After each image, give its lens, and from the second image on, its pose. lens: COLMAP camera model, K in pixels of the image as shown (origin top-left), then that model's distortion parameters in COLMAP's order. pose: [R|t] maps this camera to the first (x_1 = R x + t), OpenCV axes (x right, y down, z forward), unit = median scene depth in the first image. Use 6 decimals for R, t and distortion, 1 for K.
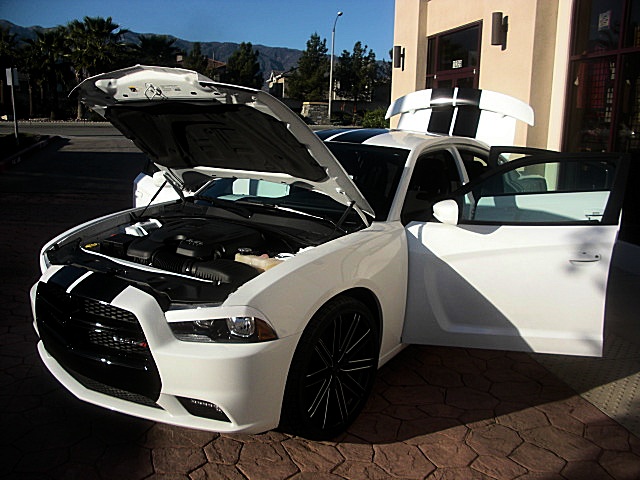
lens RADIAL K [[605.4, 0, 316.3], [0, 605.4, 239.6], [0, 0, 1]] dist [-0.131272, 0.000000]
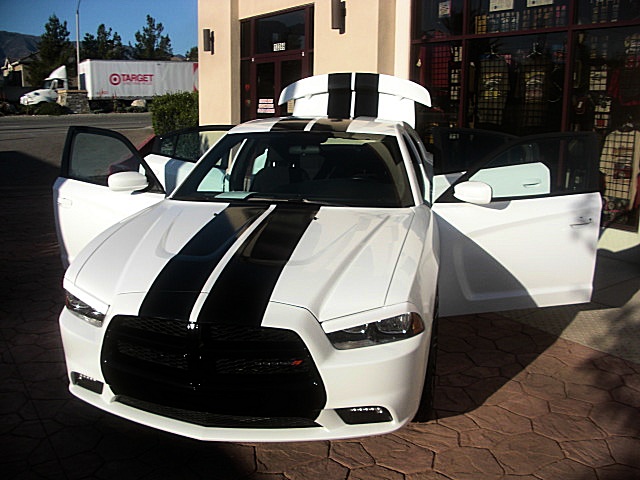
lens RADIAL K [[605.4, 0, 316.6], [0, 605.4, 244.3], [0, 0, 1]] dist [-0.131272, 0.000000]
pose [[0.912037, -0.115484, 0.393512, -0.129765], [0.100981, 0.993229, 0.057442, -0.011566], [-0.397481, -0.012652, 0.917523, 0.030646]]
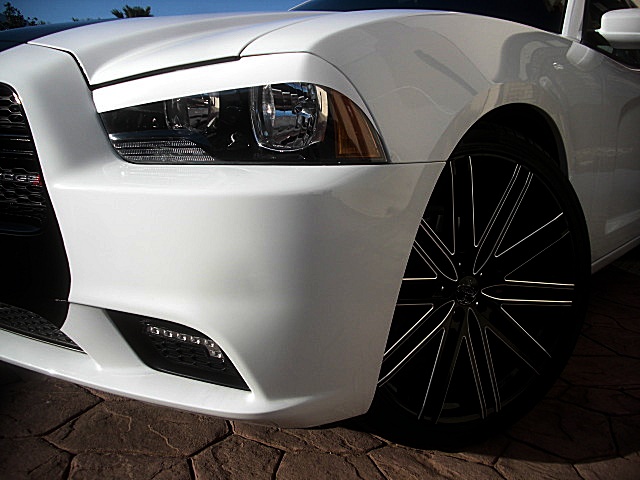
lens RADIAL K [[605.4, 0, 321.5], [0, 605.4, 242.1], [0, 0, 1]] dist [-0.131272, 0.000000]
pose [[0.998236, 0.030395, -0.051006, -0.018281], [-0.031254, 0.999381, -0.016130, 0.046753], [0.050484, 0.017696, 0.998568, 0.134931]]
